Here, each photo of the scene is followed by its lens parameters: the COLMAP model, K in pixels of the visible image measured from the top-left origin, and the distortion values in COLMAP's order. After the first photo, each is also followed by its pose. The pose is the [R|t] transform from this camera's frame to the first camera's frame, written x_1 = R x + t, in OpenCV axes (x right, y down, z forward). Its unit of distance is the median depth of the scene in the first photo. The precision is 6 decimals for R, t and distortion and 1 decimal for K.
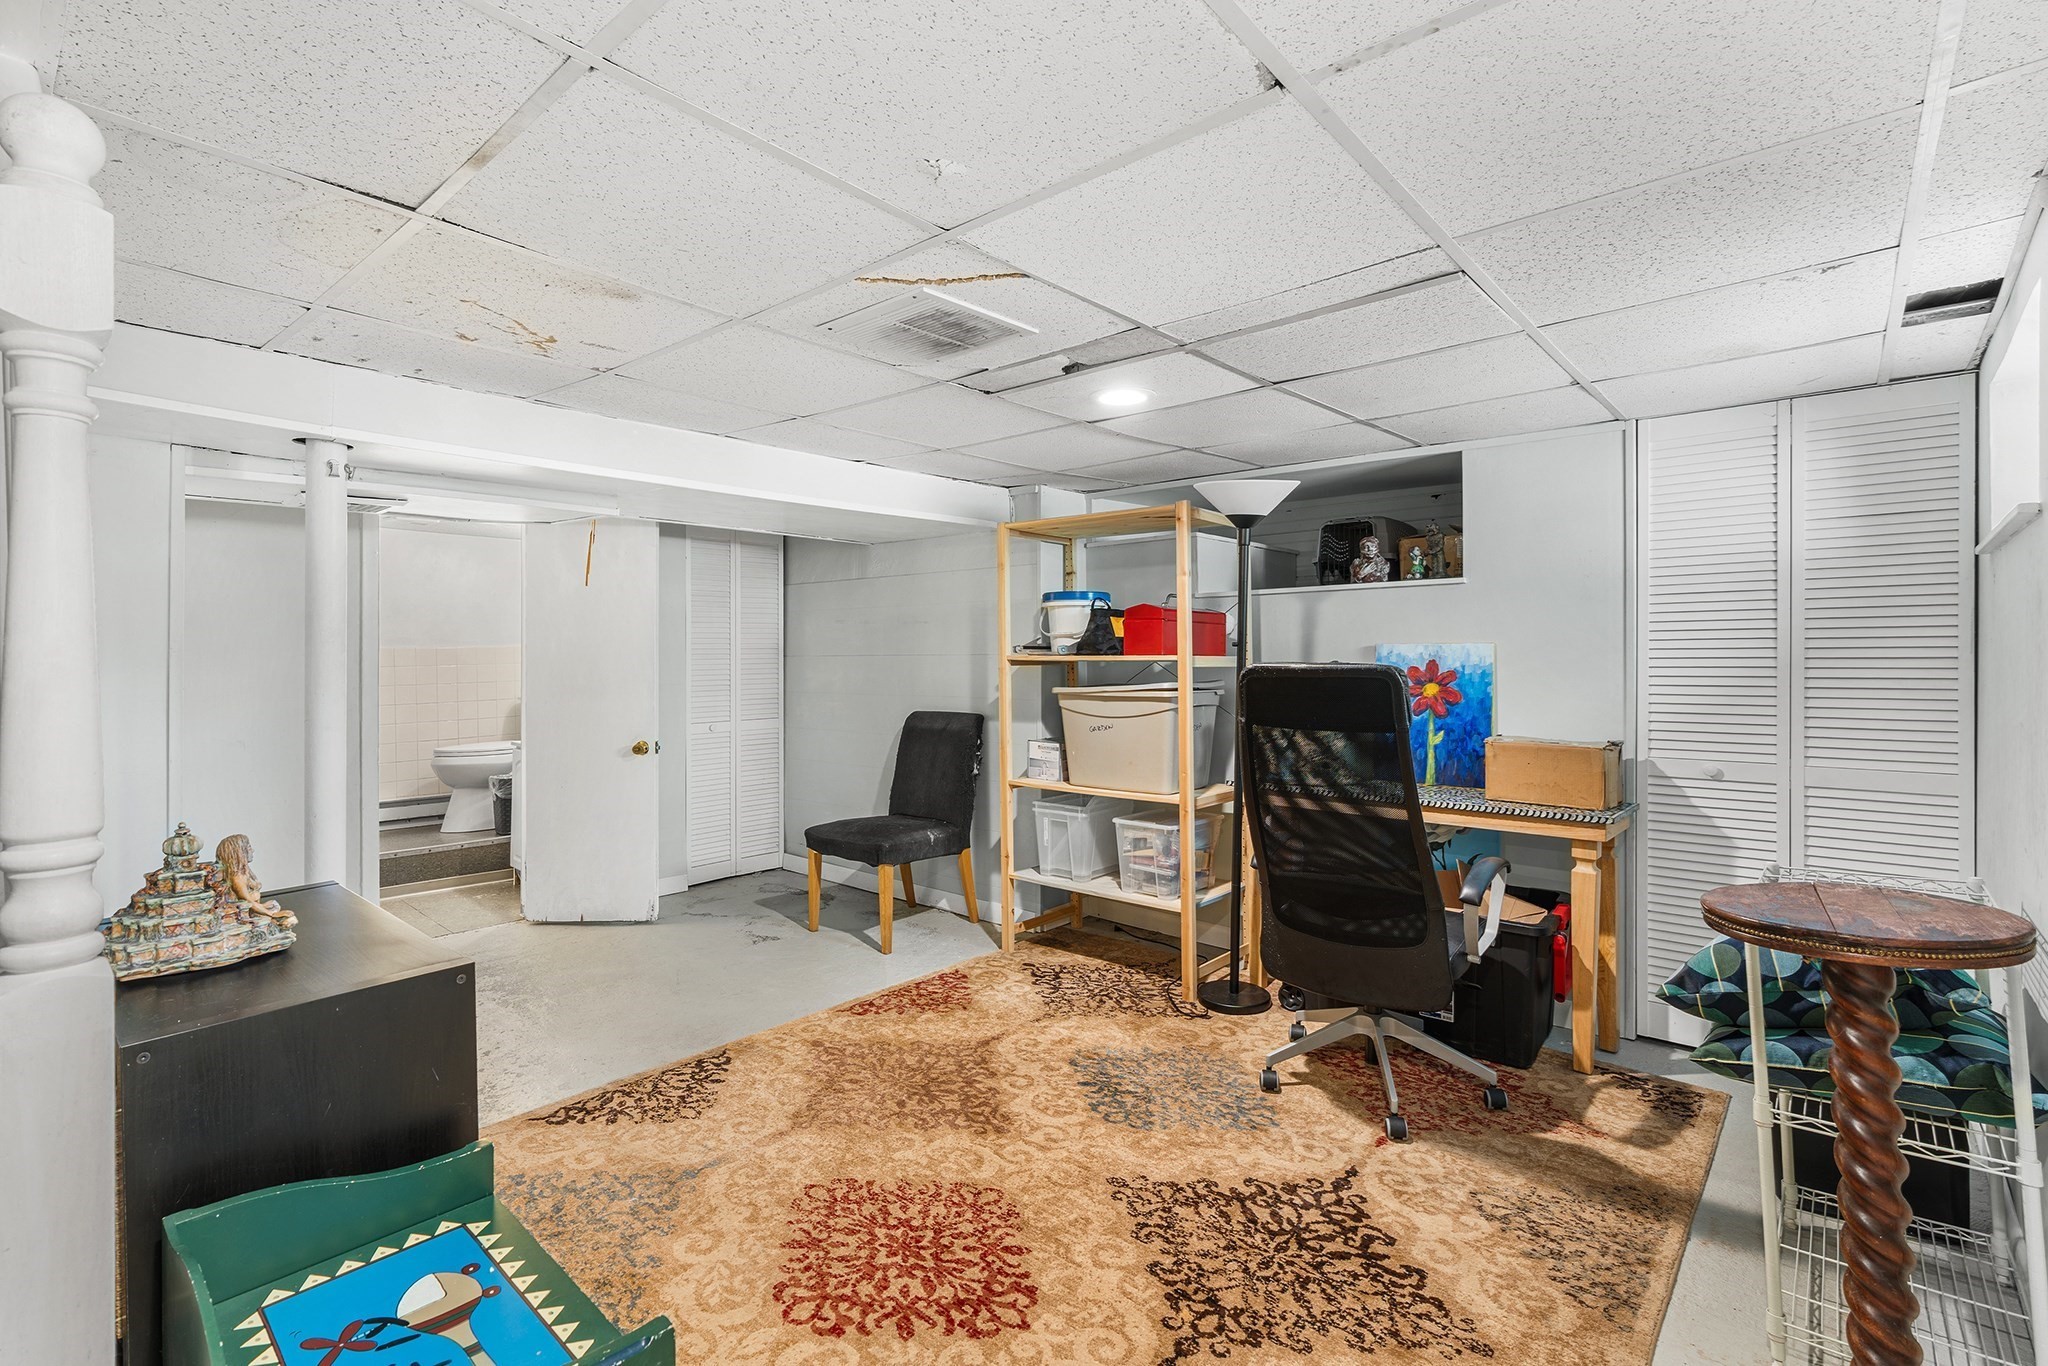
lens RADIAL K [[943.7, 0, 1005.5], [0, 943.7, 669.4], [0, 0, 1]] dist [0.001699, 0.000585]
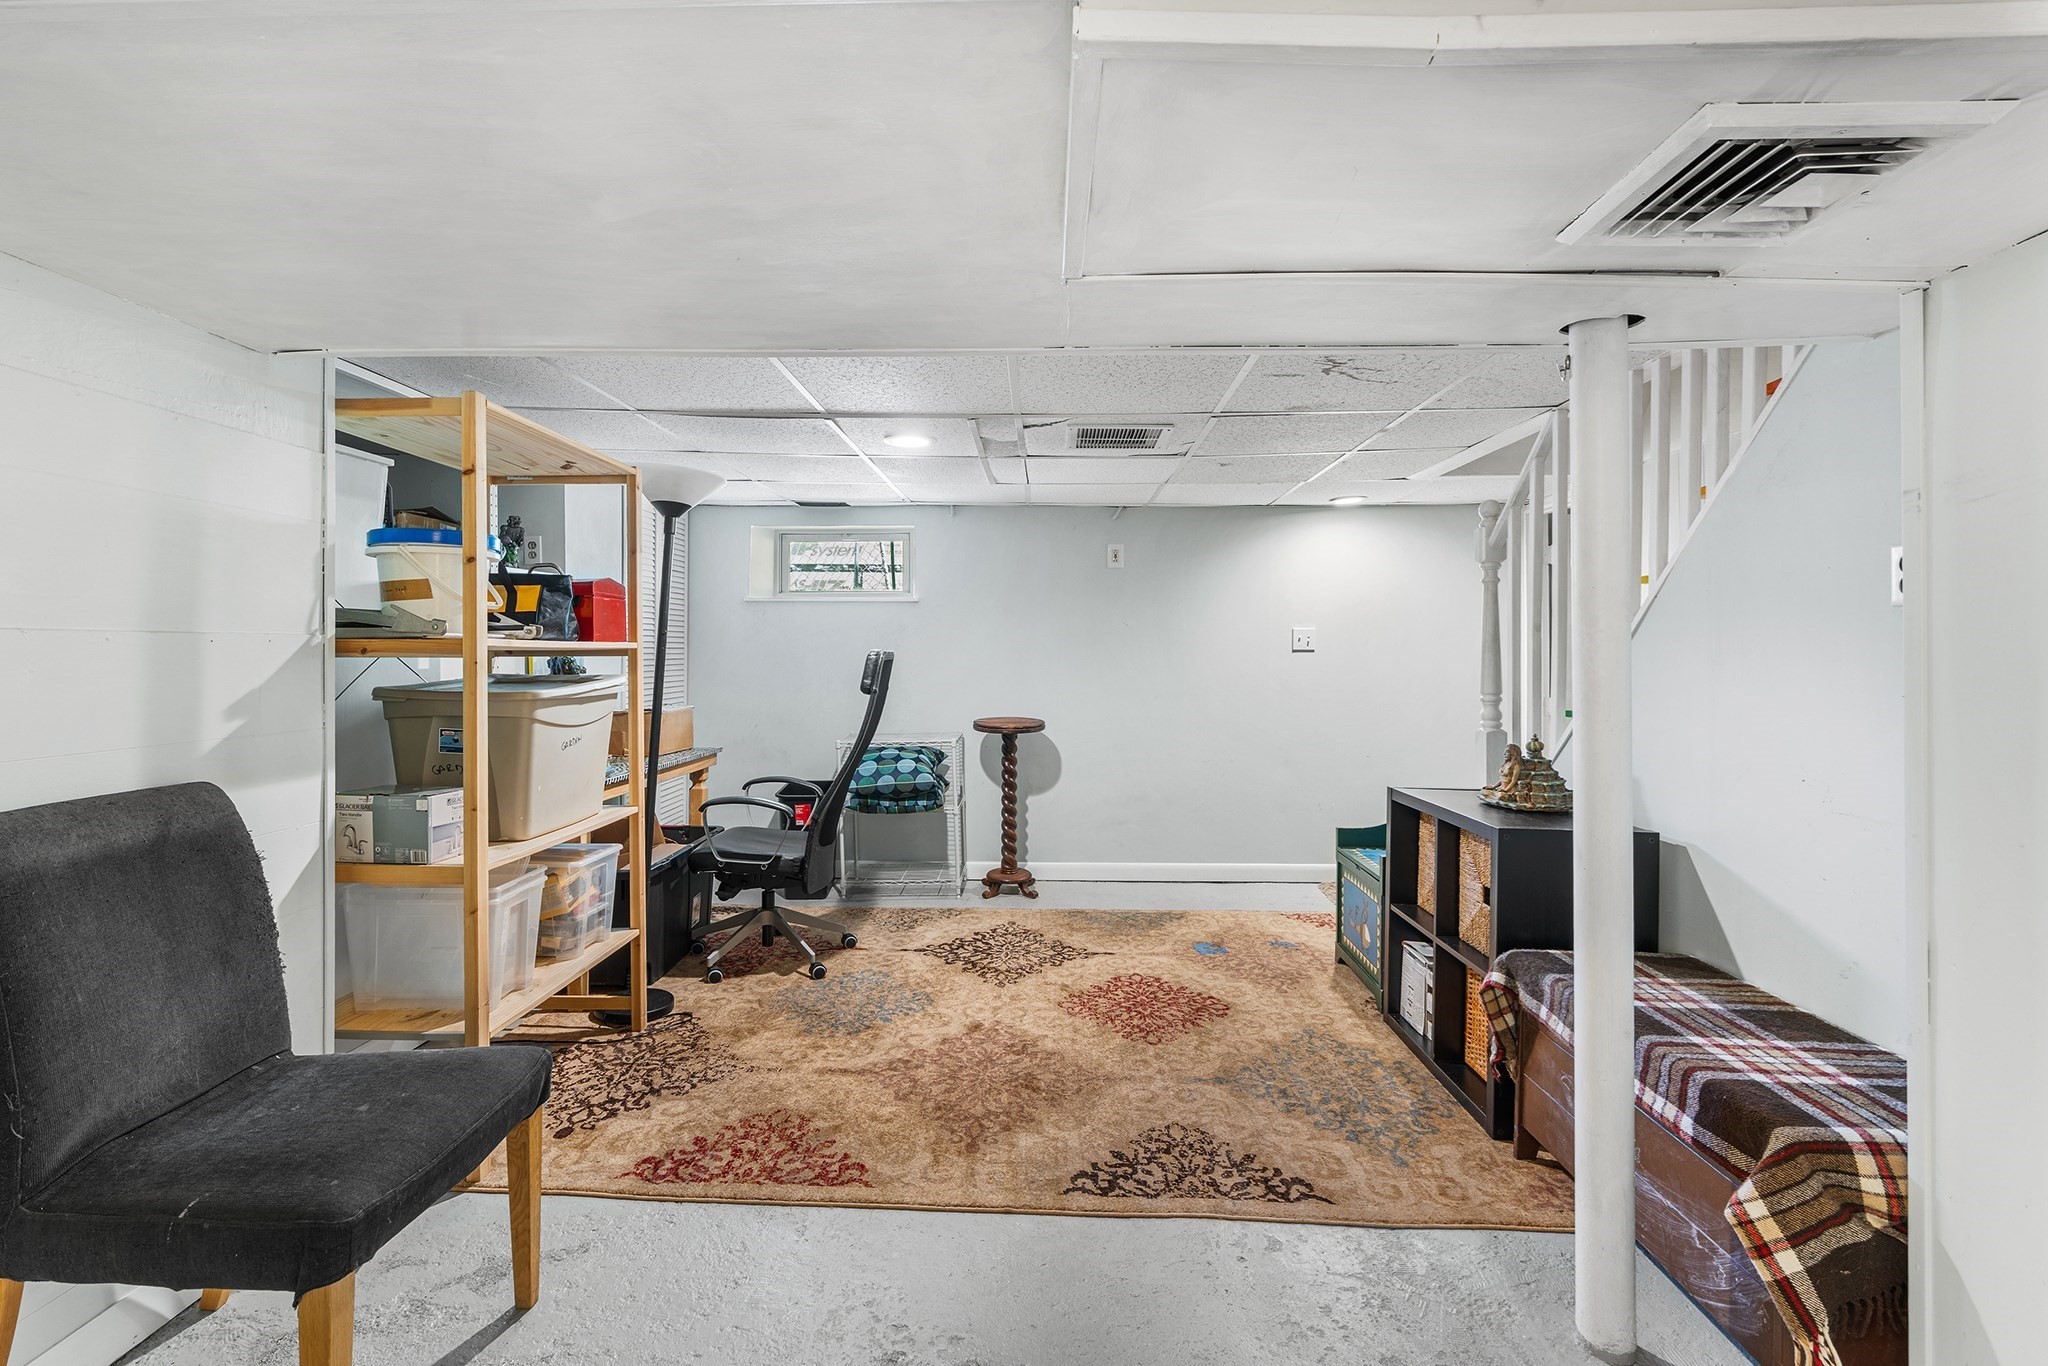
lens RADIAL K [[943.7, 0, 1010.4], [0, 943.7, 664.9], [0, 0, 1]] dist [0.001699, 0.000585]
pose [[-0.633378, -0.007533, 0.773806, -0.909729], [0.007628, 0.999843, 0.015977, -0.007415], [-0.773805, 0.016022, -0.633221, 1.636842]]
